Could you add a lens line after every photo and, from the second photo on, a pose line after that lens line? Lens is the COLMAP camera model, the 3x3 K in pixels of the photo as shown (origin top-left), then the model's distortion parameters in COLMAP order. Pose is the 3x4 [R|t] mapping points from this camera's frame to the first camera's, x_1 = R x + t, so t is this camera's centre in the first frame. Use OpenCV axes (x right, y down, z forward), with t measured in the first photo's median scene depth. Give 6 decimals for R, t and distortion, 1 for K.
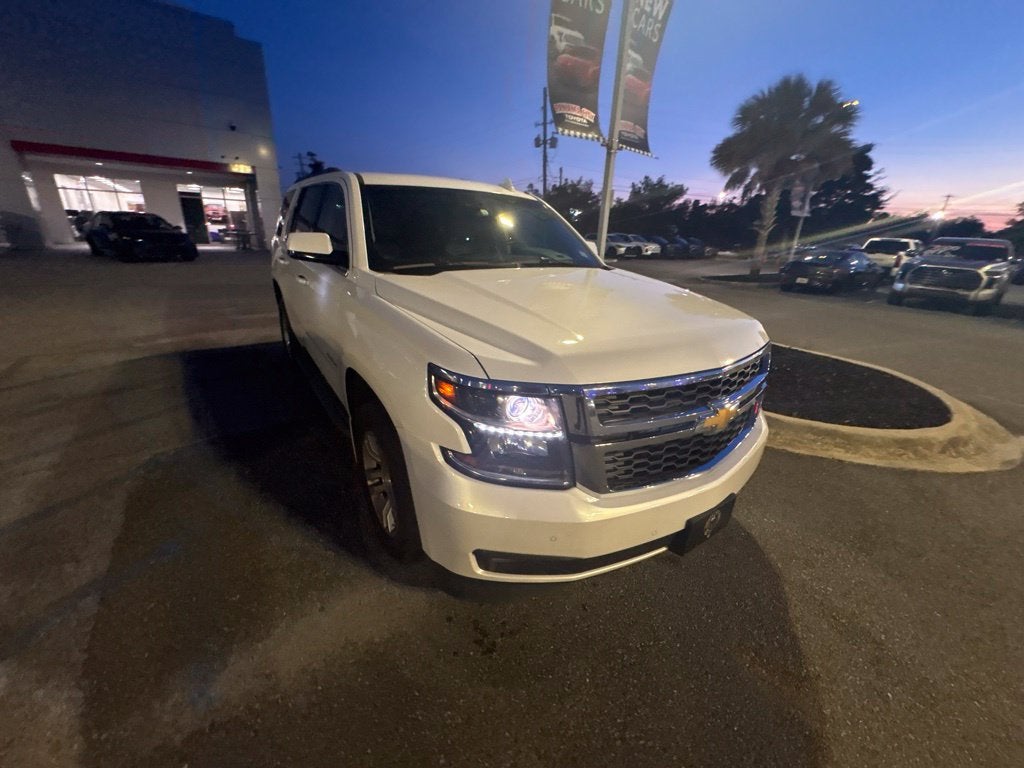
lens RADIAL K [[405.8, 0, 512.9], [0, 405.8, 384.4], [0, 0, 1]] dist [0.000735, -0.000411]
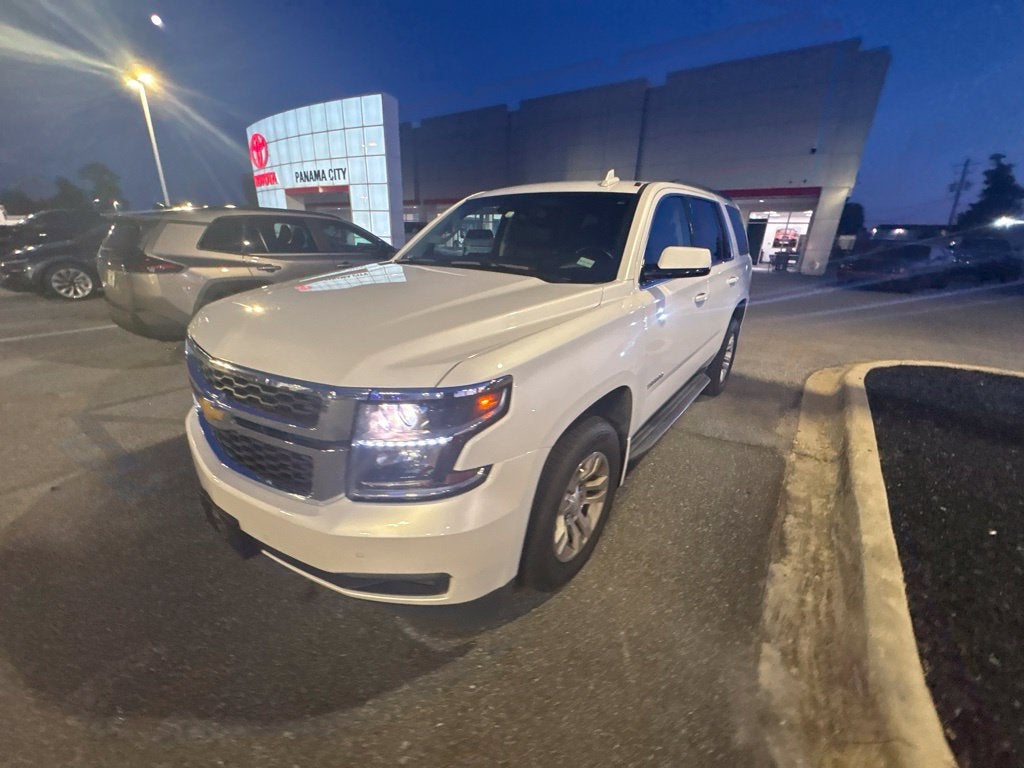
lens RADIAL K [[405.8, 0, 512.9], [0, 405.8, 384.4], [0, 0, 1]] dist [0.000735, -0.000411]
pose [[0.310872, 0.296763, -0.902934, 0.236243], [-0.345956, 0.920168, 0.183317, -0.059399], [0.885253, 0.255387, 0.388721, 0.185778]]
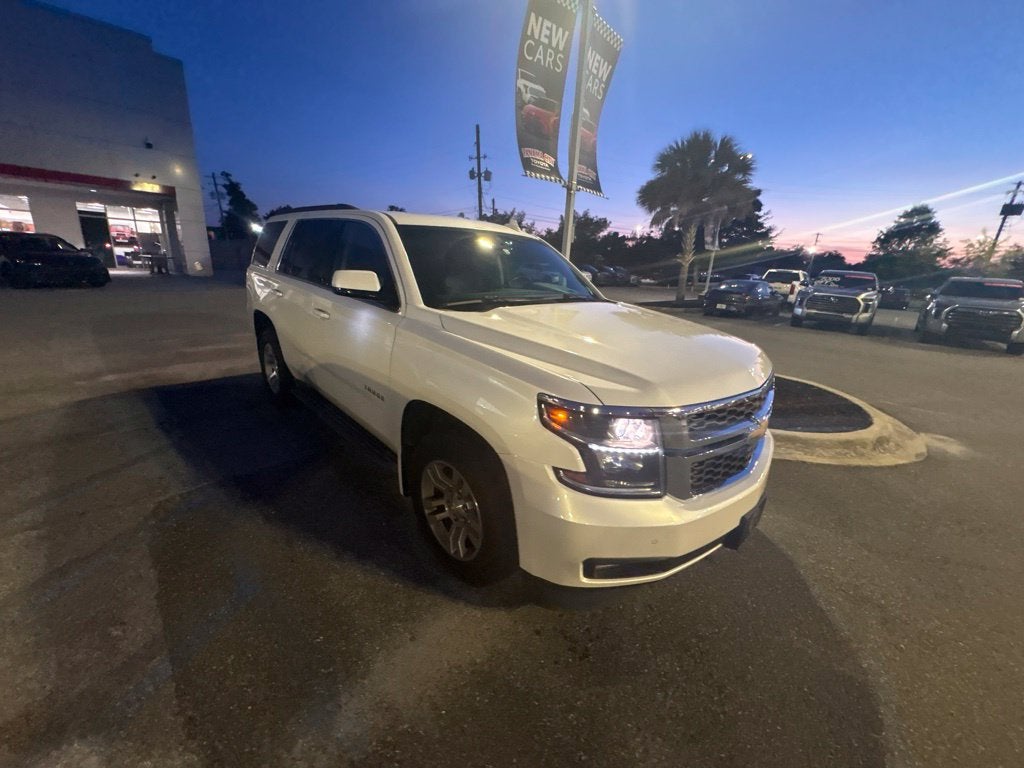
lens RADIAL K [[405.8, 0, 512.9], [0, 405.8, 384.4], [0, 0, 1]] dist [0.000735, -0.000411]
pose [[0.986839, -0.034129, 0.158065, -0.060527], [0.043365, 0.997524, -0.055359, -0.002217], [-0.155784, 0.061485, 0.985876, -0.012691]]
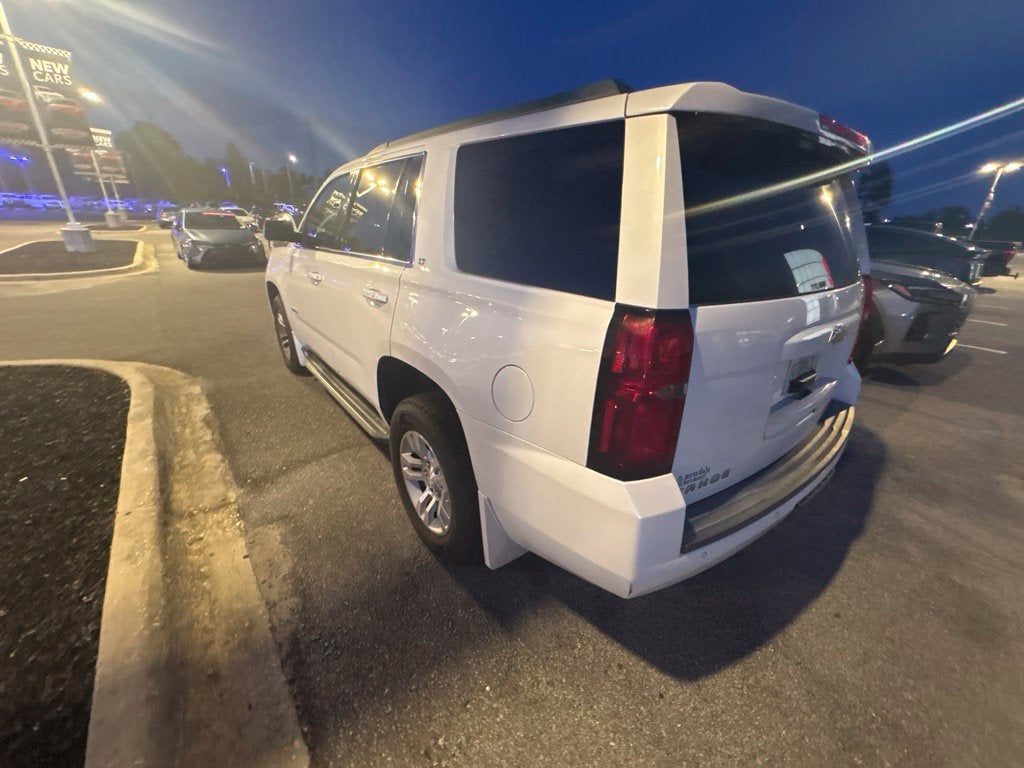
lens RADIAL K [[409.6, 0, 511.0], [0, 409.6, 385.0], [0, 0, 1]] dist [0.000006, -0.000114]
pose [[-0.994892, -0.051494, -0.086818, -0.089980], [-0.096921, 0.727628, 0.679090, -0.248275], [0.028202, 0.684036, -0.728903, 0.631539]]
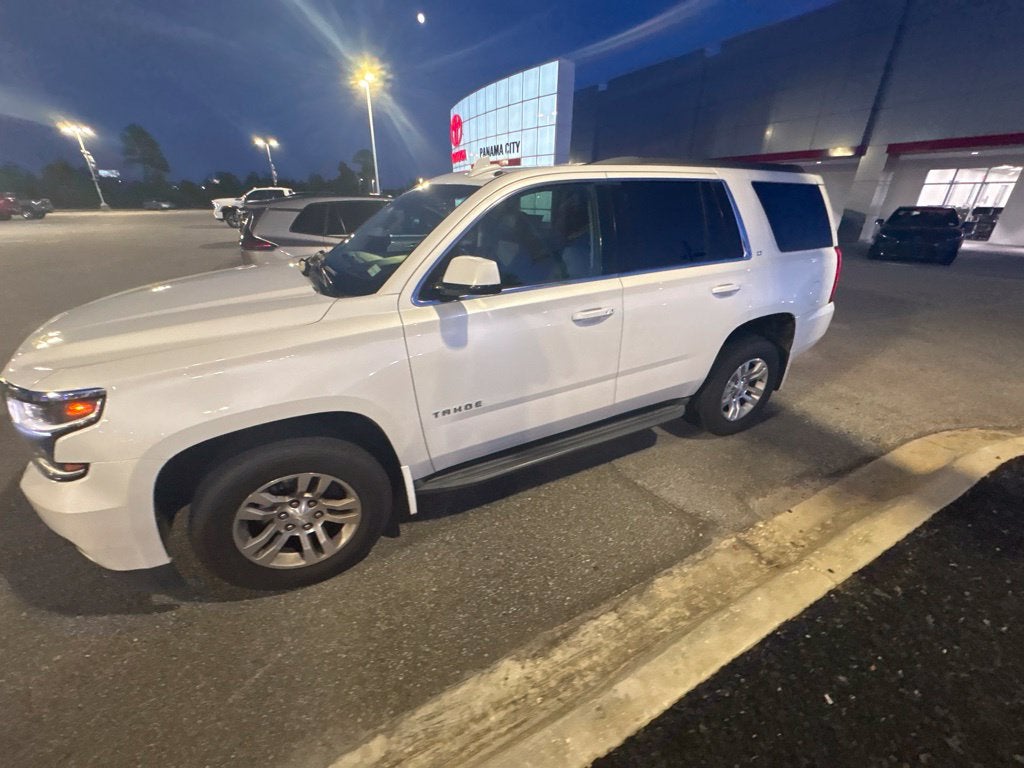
lens RADIAL K [[405.8, 0, 512.9], [0, 405.8, 384.4], [0, 0, 1]] dist [0.000735, -0.000411]
pose [[-0.130680, 0.372767, -0.918677, 0.229482], [-0.361987, 0.844710, 0.394246, -0.143161], [0.922978, 0.384069, 0.024550, 0.354885]]
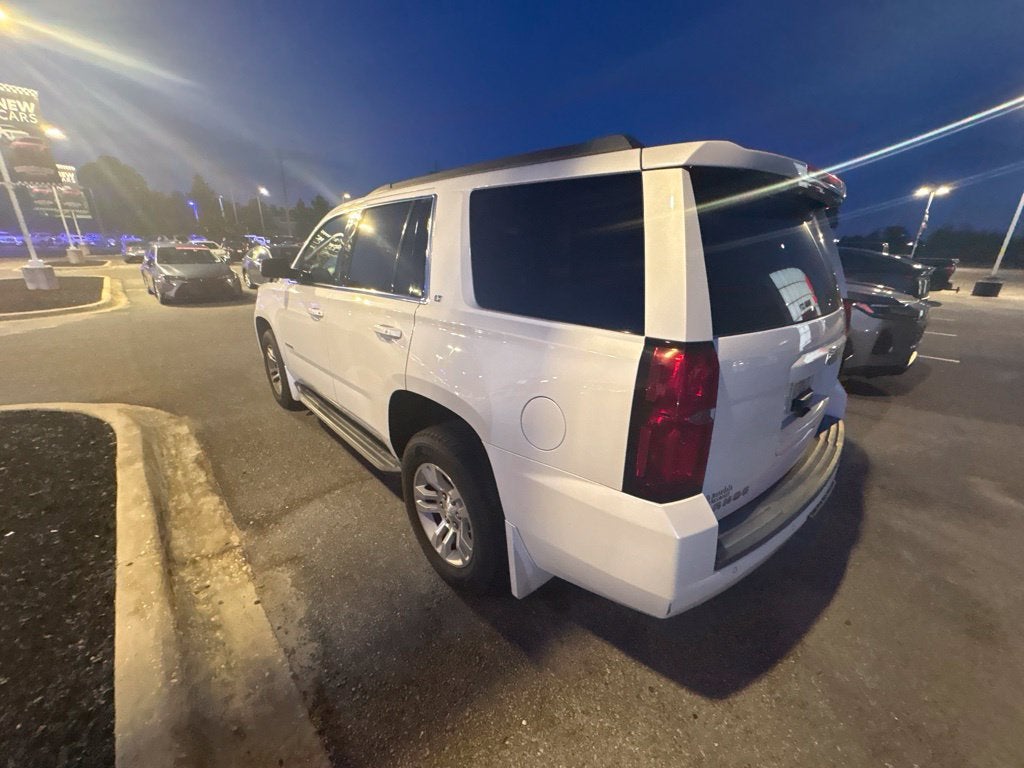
lens RADIAL K [[410.8, 0, 512.0], [0, 410.8, 384.0], [0, 0, 1]] dist [-0.000325, -0.000041]
pose [[-0.990257, -0.019579, -0.137868, -0.073532], [-0.102714, 0.771214, 0.628234, -0.252392], [0.094025, 0.636275, -0.765711, 0.633427]]
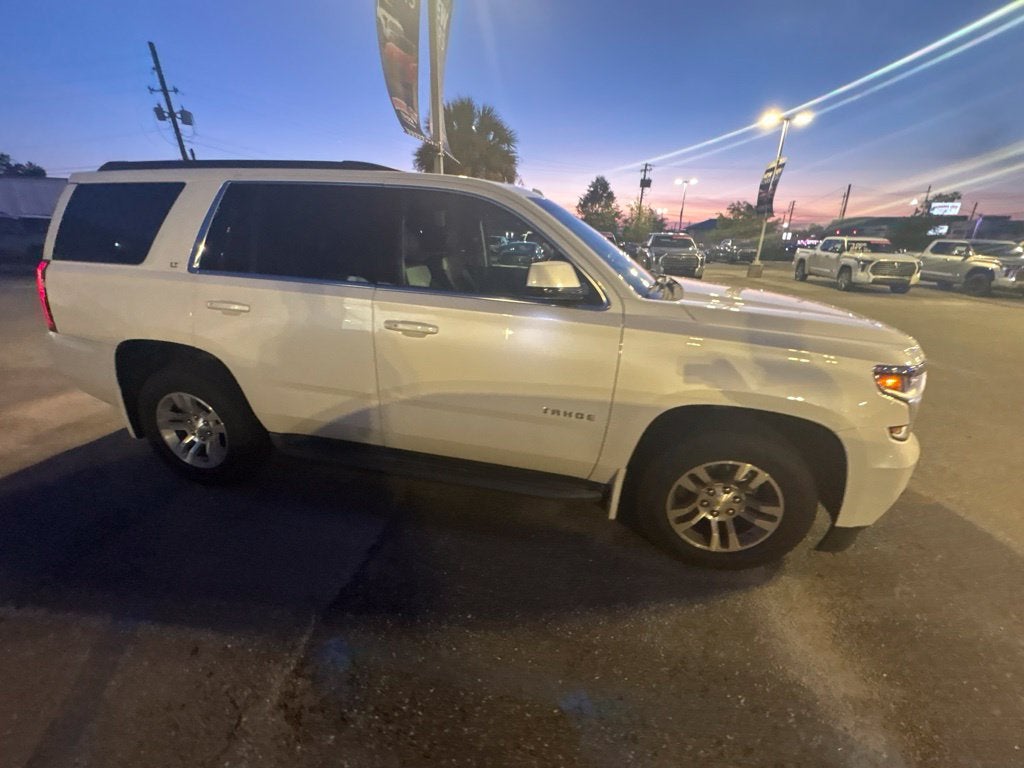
lens RADIAL K [[405.8, 0, 512.9], [0, 405.8, 384.4], [0, 0, 1]] dist [0.000735, -0.000411]
pose [[0.726855, -0.258783, 0.636171, -0.238110], [0.251830, 0.962202, 0.103679, -0.053274], [-0.638955, 0.084848, 0.764550, 0.102218]]
